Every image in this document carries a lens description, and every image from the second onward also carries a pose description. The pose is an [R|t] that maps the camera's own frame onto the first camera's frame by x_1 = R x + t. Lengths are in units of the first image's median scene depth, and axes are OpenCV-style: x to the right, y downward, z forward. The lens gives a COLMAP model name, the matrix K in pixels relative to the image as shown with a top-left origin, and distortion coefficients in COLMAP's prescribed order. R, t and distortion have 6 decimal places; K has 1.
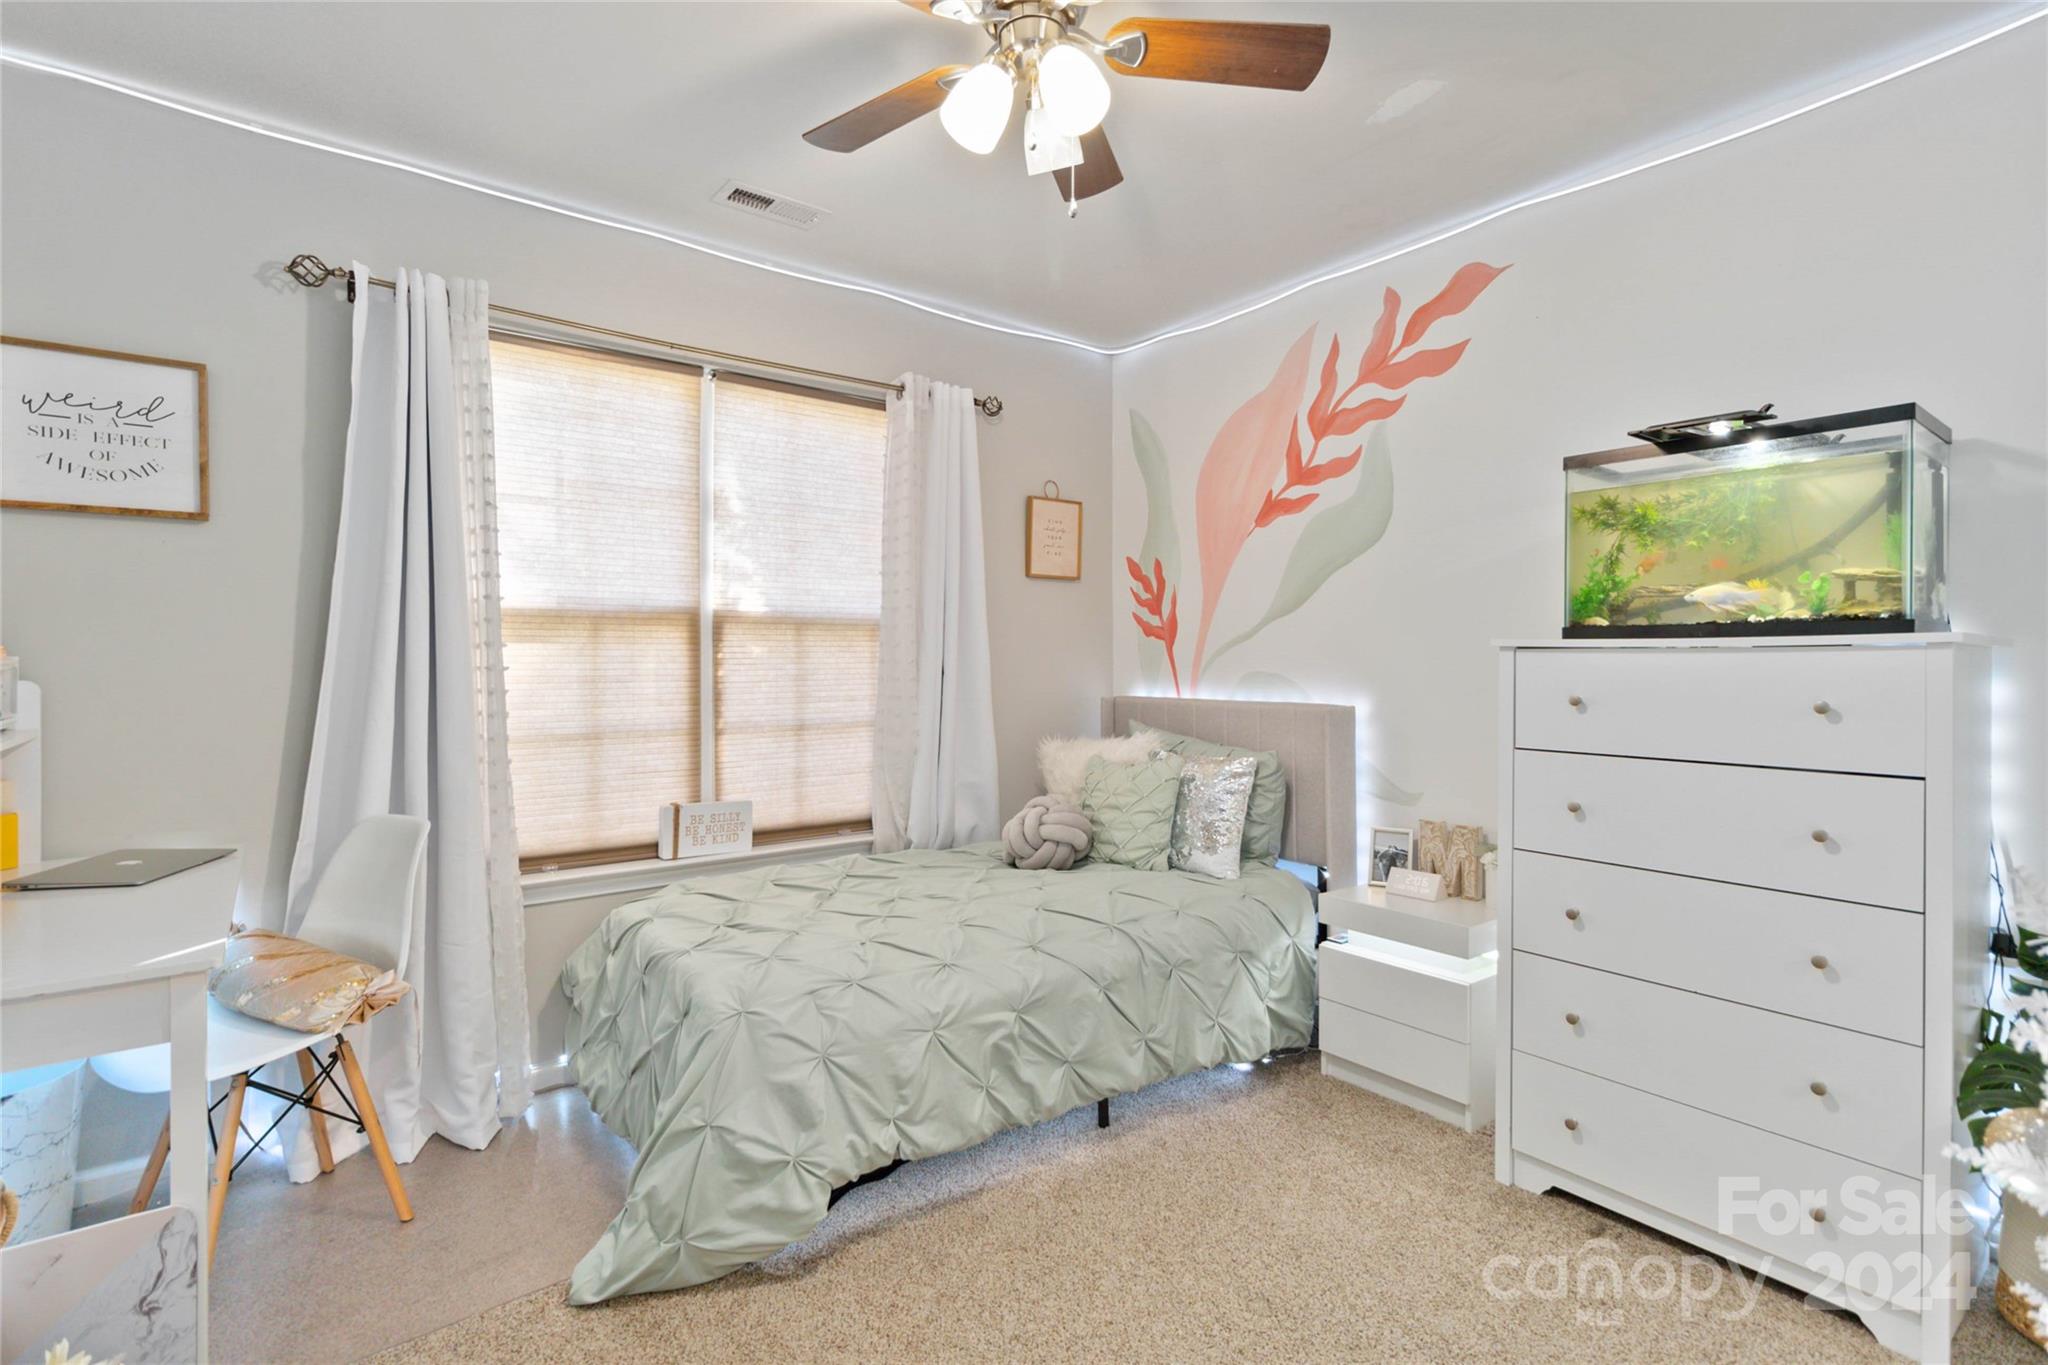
lens RADIAL K [[949.8, 0, 1023.0], [0, 949.8, 669.5], [0, 0, 1]] dist [-0.003196, 0.001422]
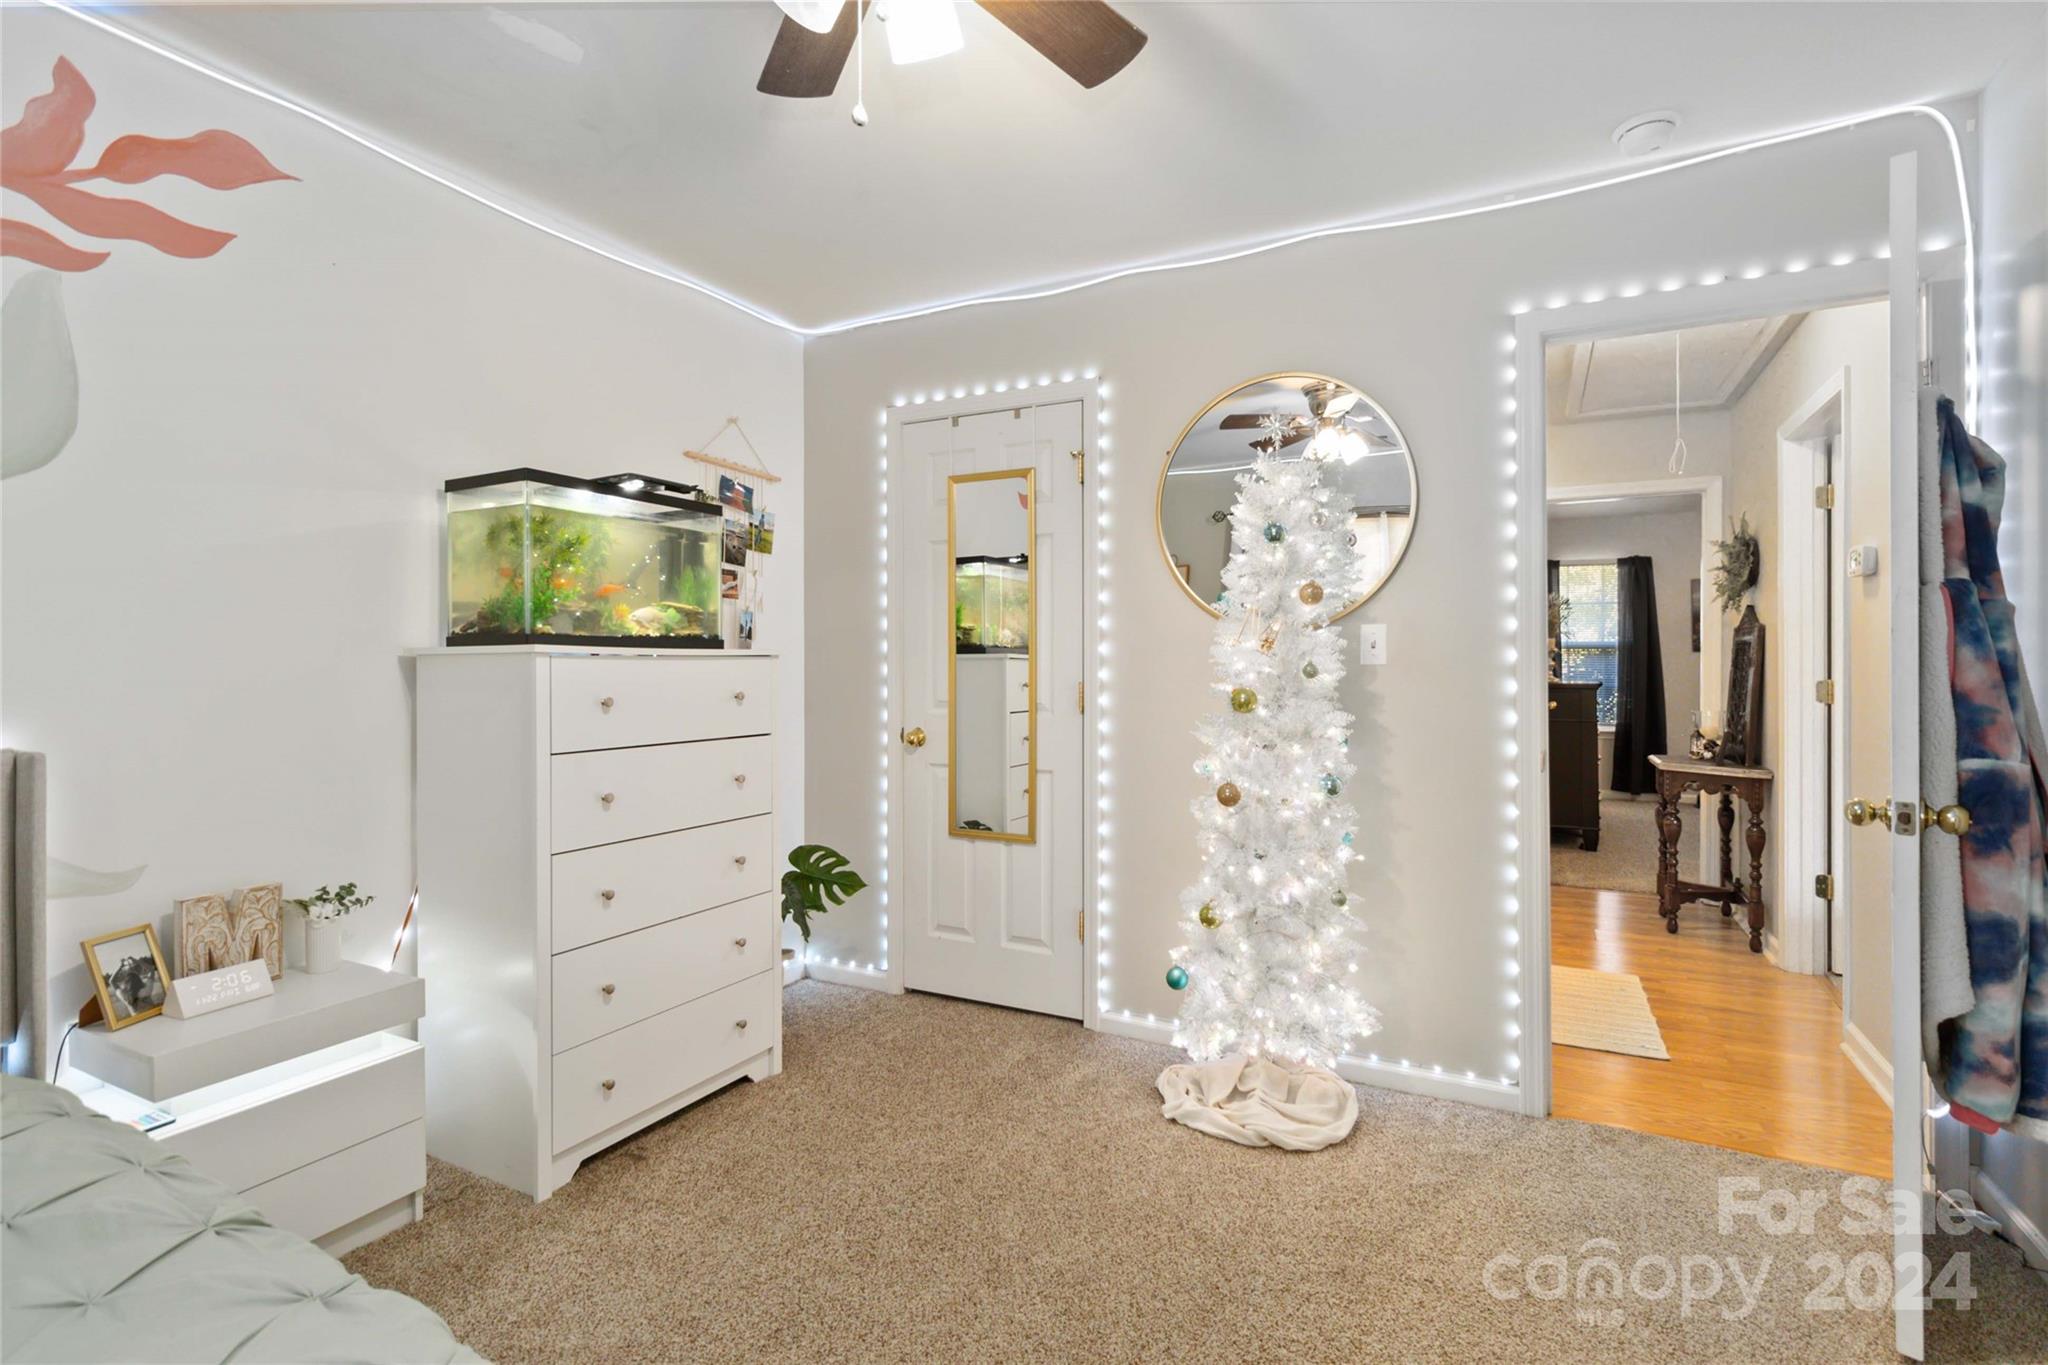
lens RADIAL K [[949.8, 0, 1025.1], [0, 949.8, 669.6], [0, 0, 1]] dist [-0.003196, 0.001422]
pose [[-0.416811, -0.005560, 0.908976, -0.462247], [0.010362, 0.999887, 0.010868, -0.009232], [-0.908934, 0.013948, -0.416706, 0.744170]]
